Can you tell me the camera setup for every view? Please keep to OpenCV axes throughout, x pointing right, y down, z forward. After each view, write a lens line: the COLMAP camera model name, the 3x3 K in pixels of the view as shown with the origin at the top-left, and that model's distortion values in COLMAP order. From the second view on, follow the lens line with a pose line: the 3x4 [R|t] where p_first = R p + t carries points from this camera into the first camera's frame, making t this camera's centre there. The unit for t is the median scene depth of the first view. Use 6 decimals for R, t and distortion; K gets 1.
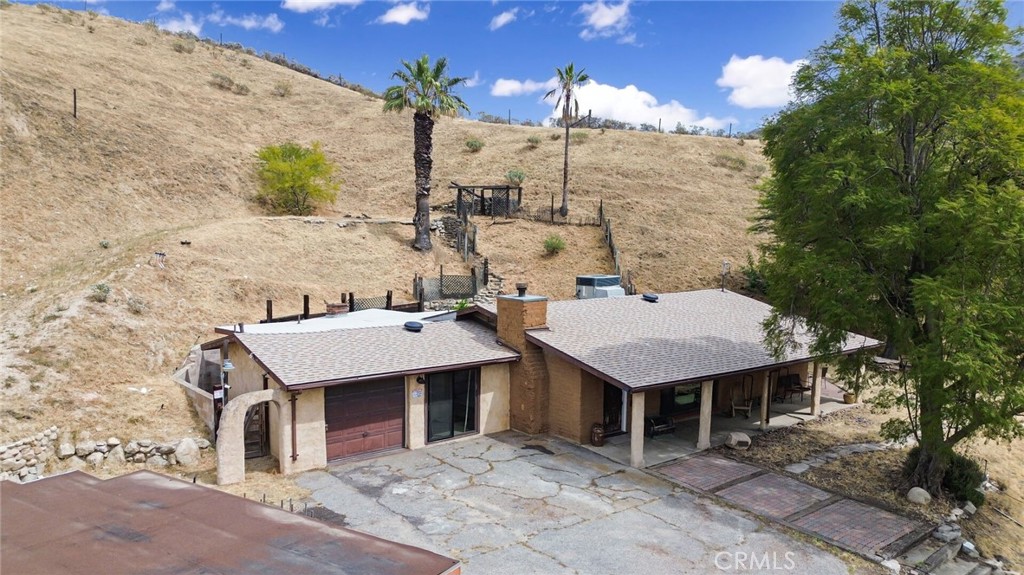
lens RADIAL K [[753.5, 0, 512.0], [0, 753.5, 287.5], [0, 0, 1]] dist [0.009666, -0.000321]
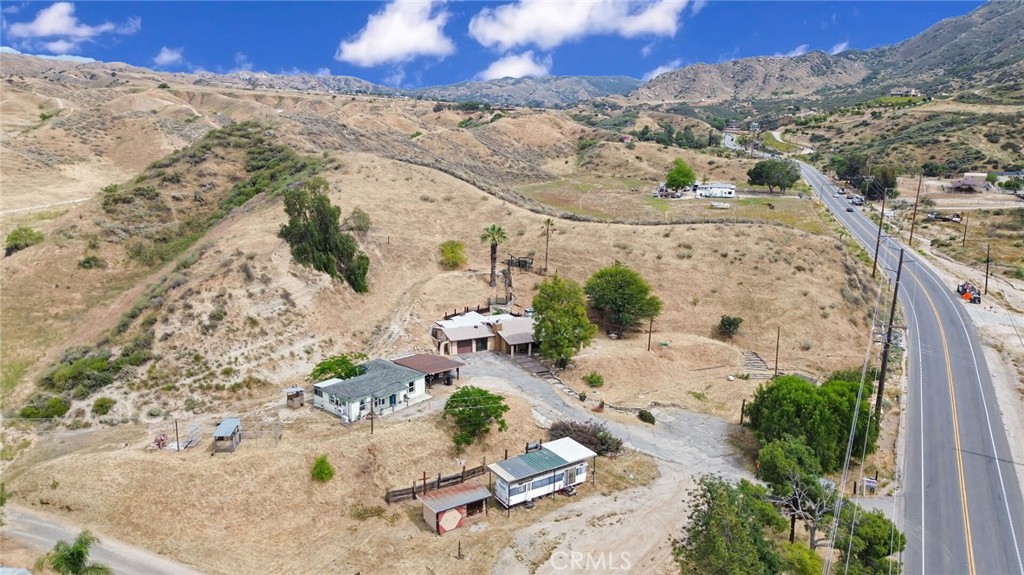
lens RADIAL K [[994.1, 0, 512.0], [0, 994.1, 287.5], [0, 0, 1]] dist [0.251599, 0.000433]
pose [[0.975394, 0.063383, -0.211162, 0.923827], [-0.026832, 0.984791, 0.171657, -0.842842], [0.218831, -0.161767, 0.962260, -3.268926]]
